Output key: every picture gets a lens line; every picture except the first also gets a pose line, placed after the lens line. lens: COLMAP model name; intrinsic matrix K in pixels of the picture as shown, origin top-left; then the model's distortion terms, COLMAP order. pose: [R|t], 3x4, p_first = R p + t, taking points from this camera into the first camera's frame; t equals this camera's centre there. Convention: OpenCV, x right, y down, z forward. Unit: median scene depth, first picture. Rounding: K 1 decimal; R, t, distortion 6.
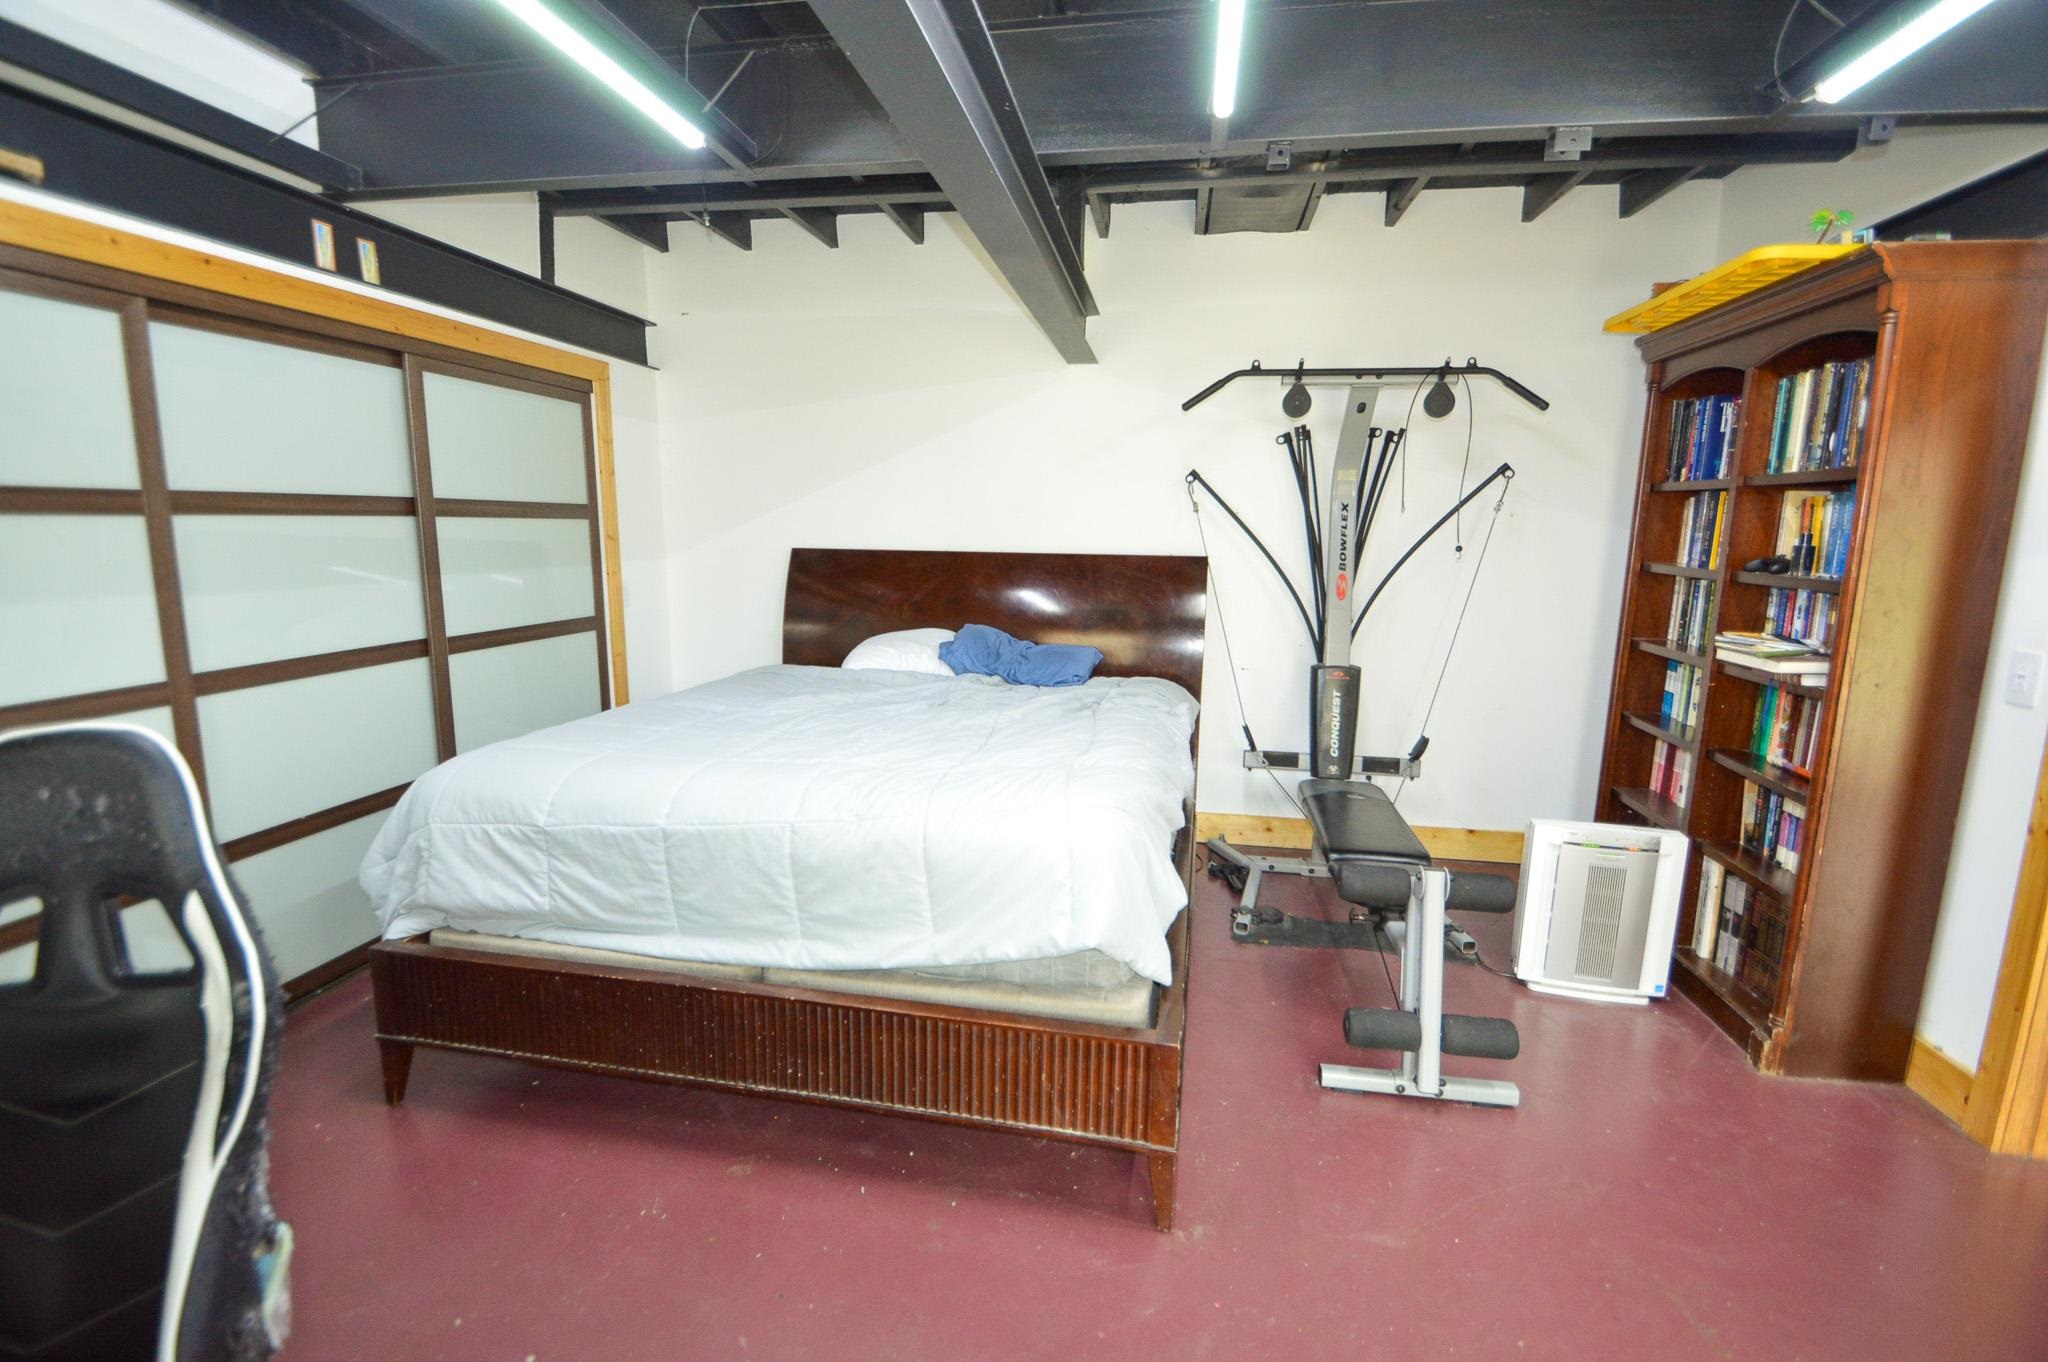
lens RADIAL K [[902.5, 0, 1026.2], [0, 902.5, 673.3], [0, 0, 1]] dist [-0.000360, -0.007390]
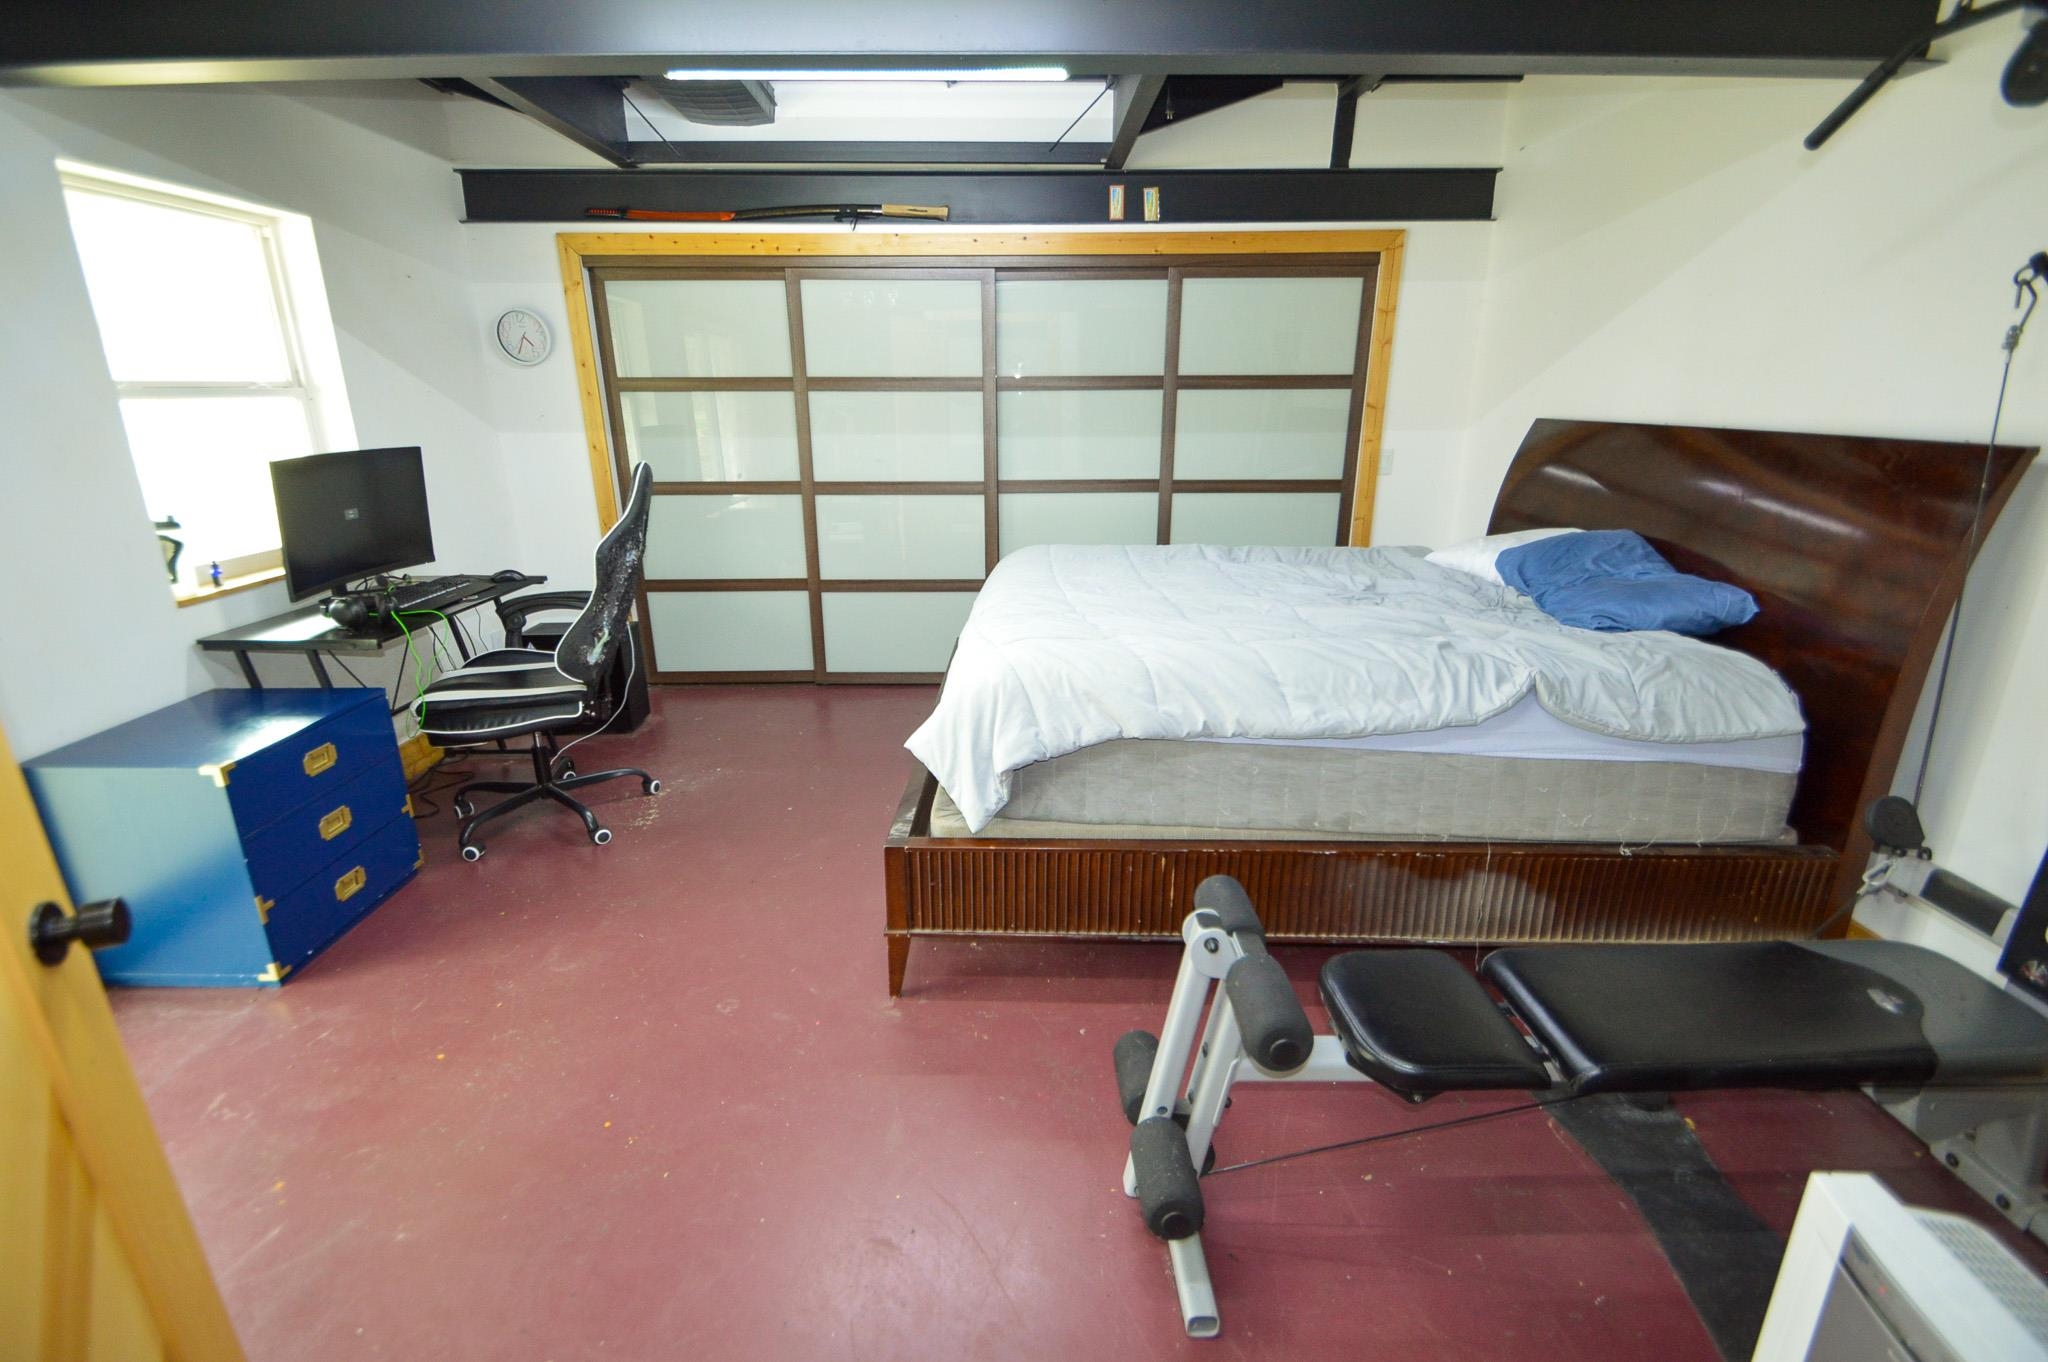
lens RADIAL K [[902.5, 0, 1023.6], [0, 902.5, 687.6], [0, 0, 1]] dist [-0.000360, -0.007390]
pose [[0.182529, 0.288915, -0.939793, 0.667133], [-0.149289, 0.952912, 0.263953, -0.063689], [0.971800, 0.092122, 0.217066, 0.474619]]
